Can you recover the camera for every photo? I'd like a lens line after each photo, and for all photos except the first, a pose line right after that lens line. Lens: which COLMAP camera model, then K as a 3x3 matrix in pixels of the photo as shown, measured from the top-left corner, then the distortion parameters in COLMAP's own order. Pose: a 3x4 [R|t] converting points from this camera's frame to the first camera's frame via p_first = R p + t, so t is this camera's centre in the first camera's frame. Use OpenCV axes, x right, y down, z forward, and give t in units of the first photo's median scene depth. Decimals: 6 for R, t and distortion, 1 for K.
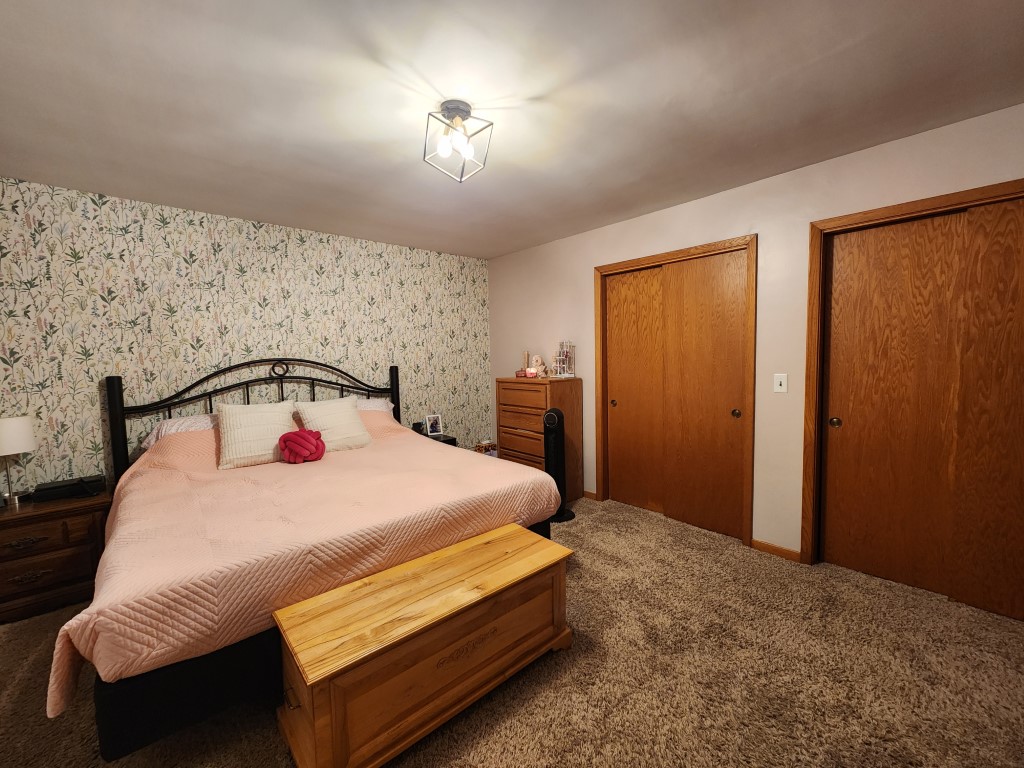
lens RADIAL K [[412.3, 0, 512.0], [0, 412.3, 384.0], [0, 0, 1]] dist [-0.000456, -0.000211]
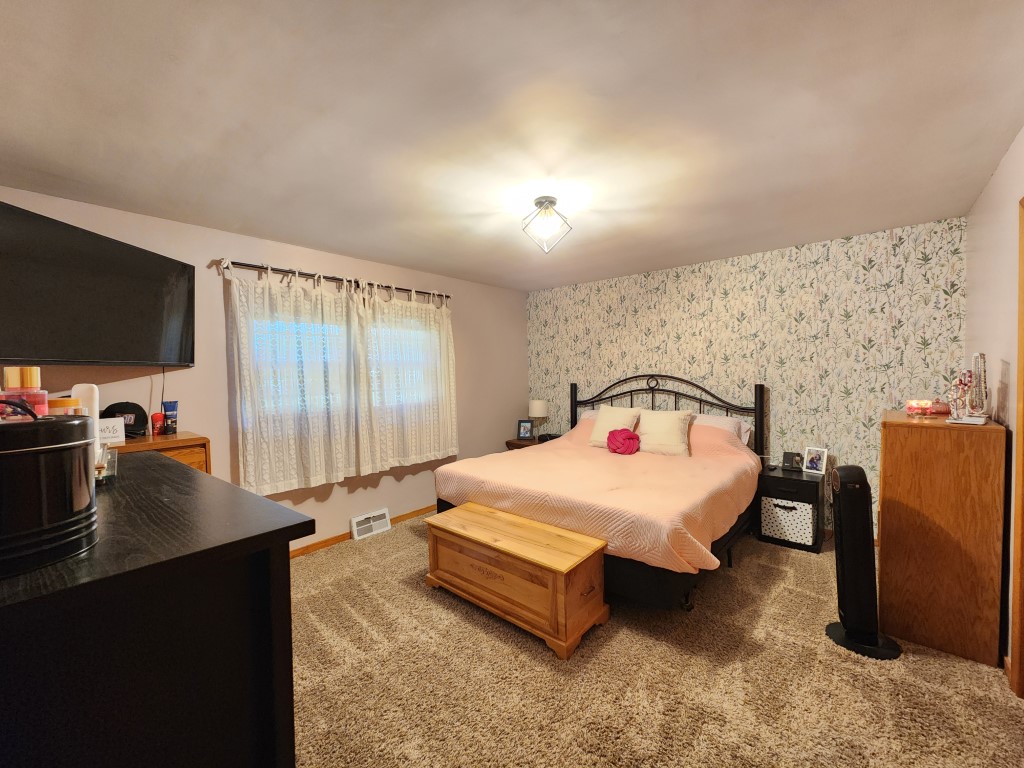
lens RADIAL K [[412.3, 0, 512.0], [0, 412.3, 384.0], [0, 0, 1]] dist [-0.000456, -0.000211]
pose [[0.133726, 0.054541, -0.989516, 0.643300], [-0.051013, 0.997540, 0.048089, -0.070648], [0.989704, 0.044048, 0.136179, 0.382943]]
